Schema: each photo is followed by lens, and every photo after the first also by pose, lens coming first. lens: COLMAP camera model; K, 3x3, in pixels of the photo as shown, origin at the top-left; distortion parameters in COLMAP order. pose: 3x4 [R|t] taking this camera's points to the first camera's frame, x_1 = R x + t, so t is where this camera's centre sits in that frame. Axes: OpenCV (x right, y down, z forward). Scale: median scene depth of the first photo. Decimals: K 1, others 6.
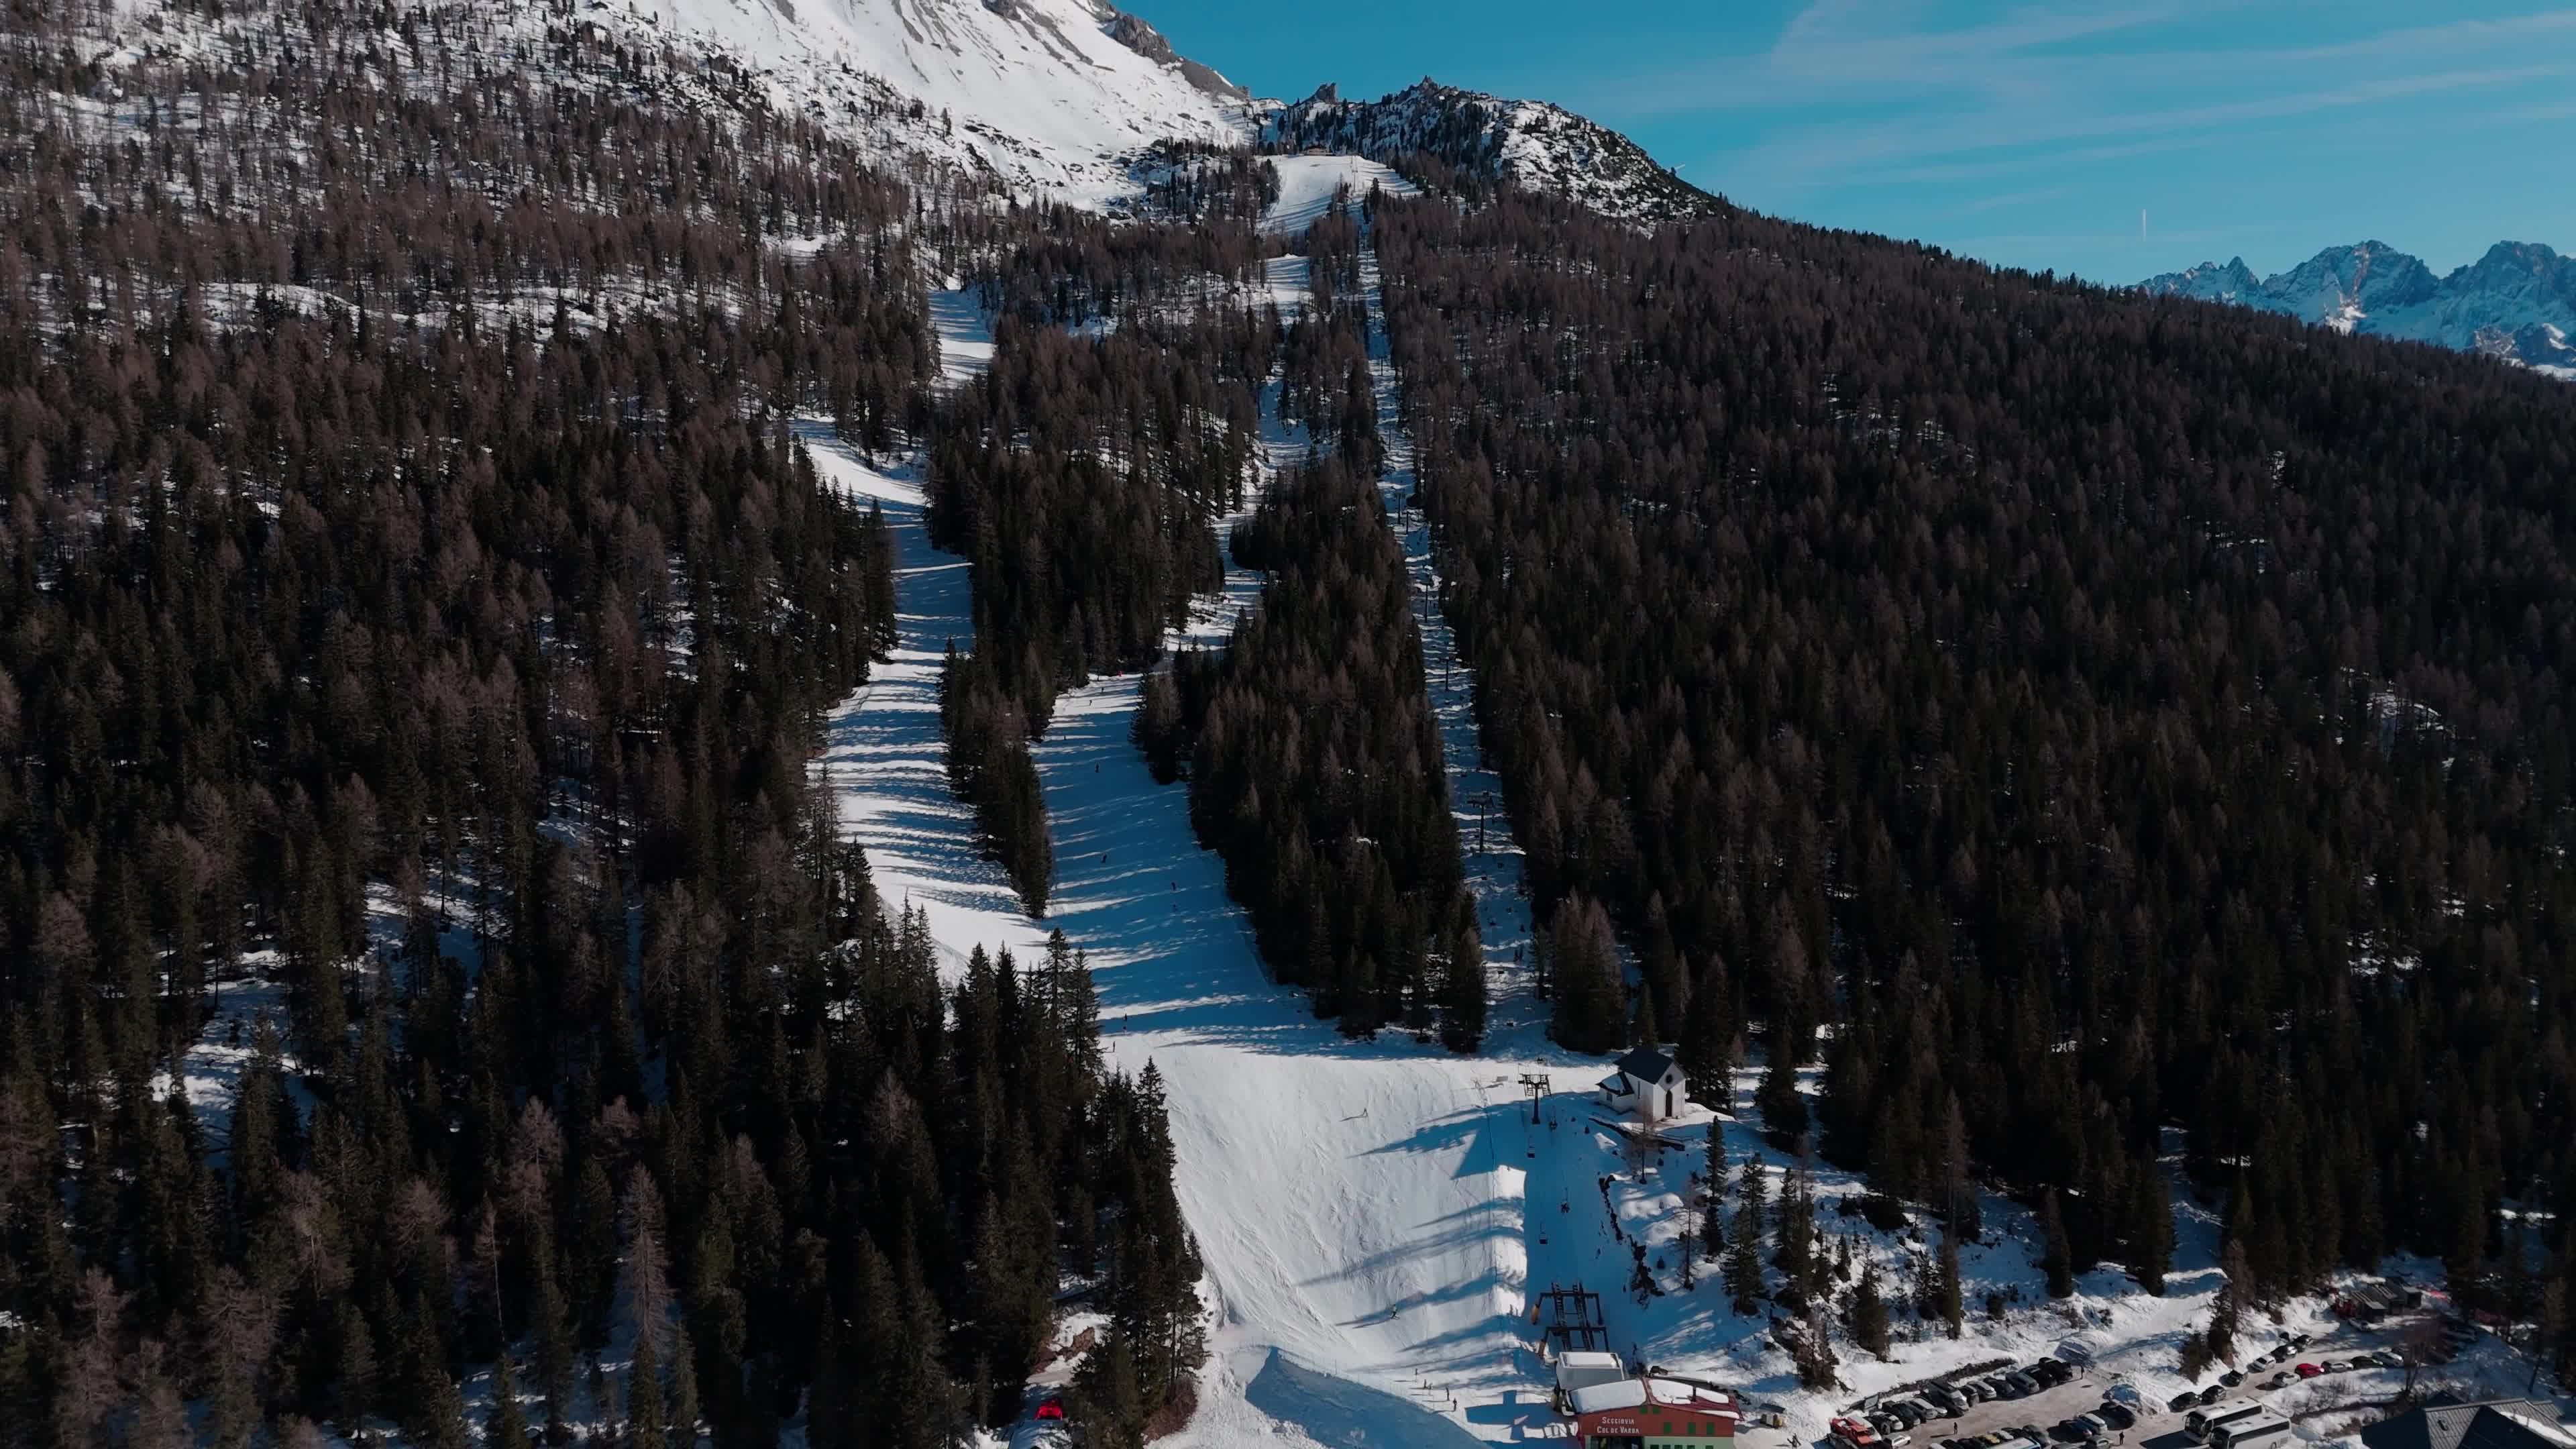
lens RADIAL K [[1825.4, 0, 1288.0], [0, 1825.4, 724.5], [0, 0, 1]] dist [0.112457, -0.139935]
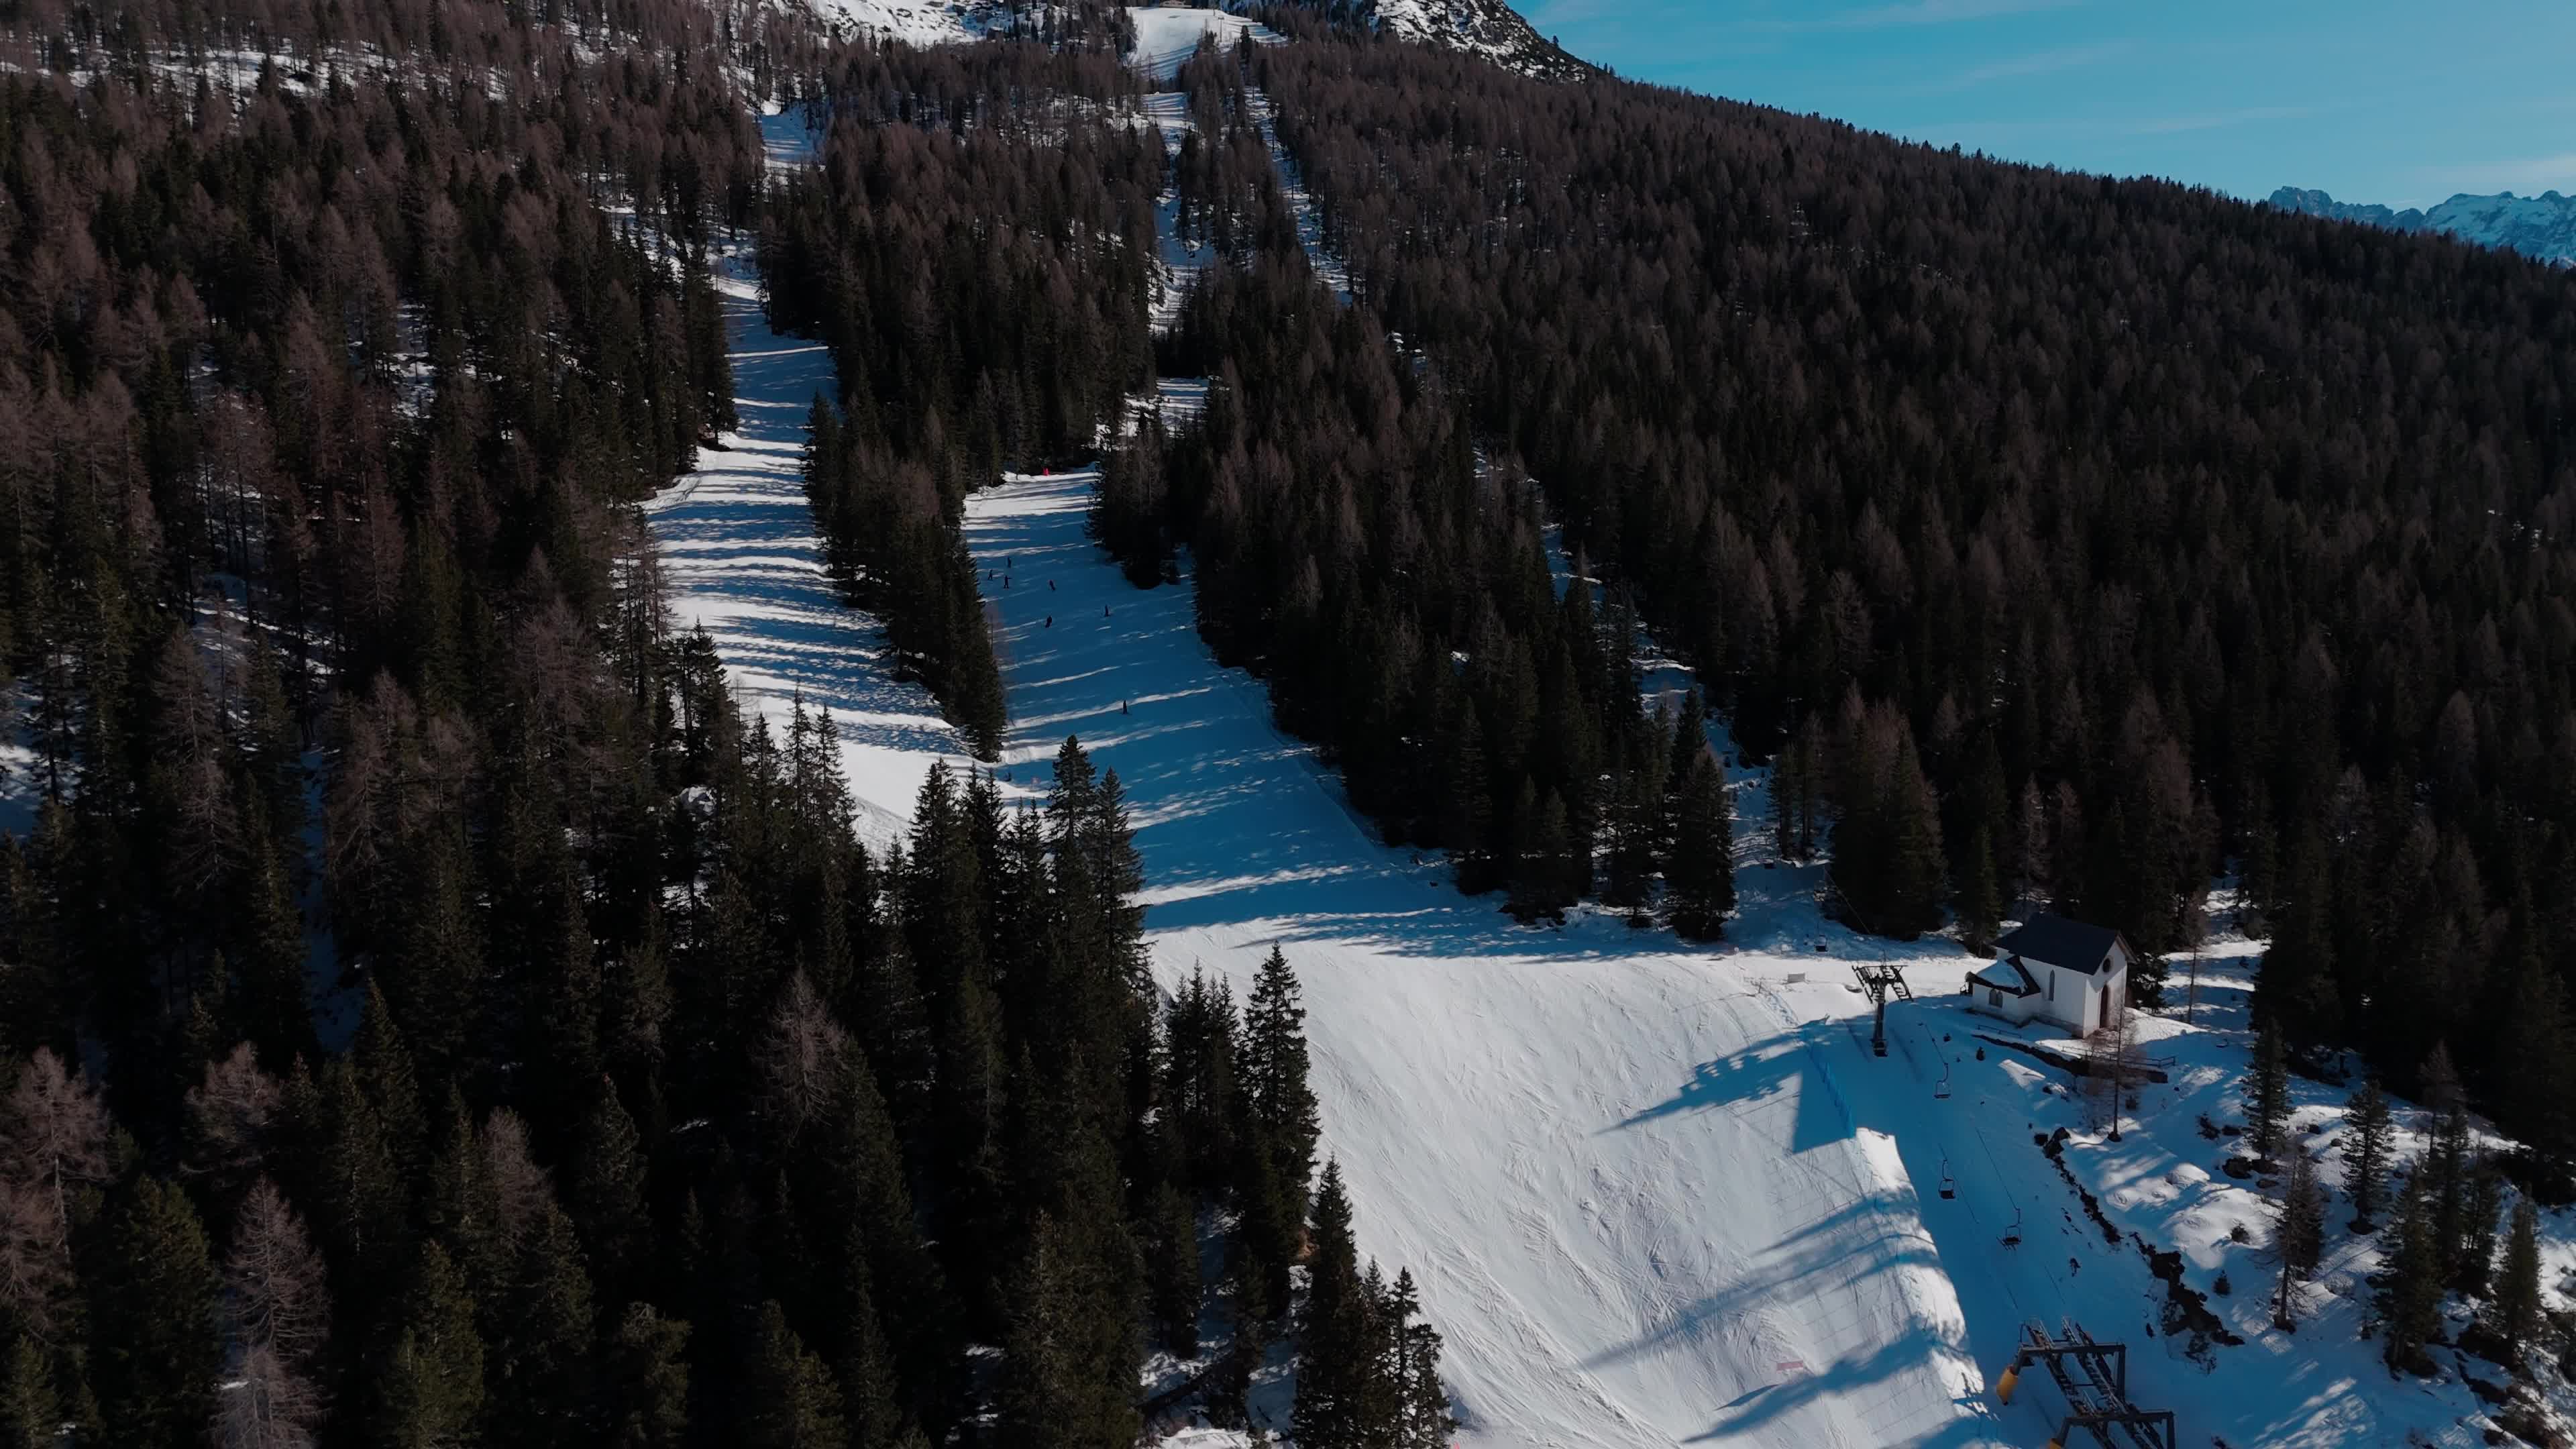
lens RADIAL K [[1889.9, 0, 1285.3], [0, 1889.9, 709.9], [0, 0, 1]] dist [0.093336, -0.072885]
pose [[0.996243, -0.019186, 0.084452, -0.077347], [0.017291, 0.999583, 0.023114, 0.064146], [-0.084860, -0.021567, 0.996159, 0.285361]]
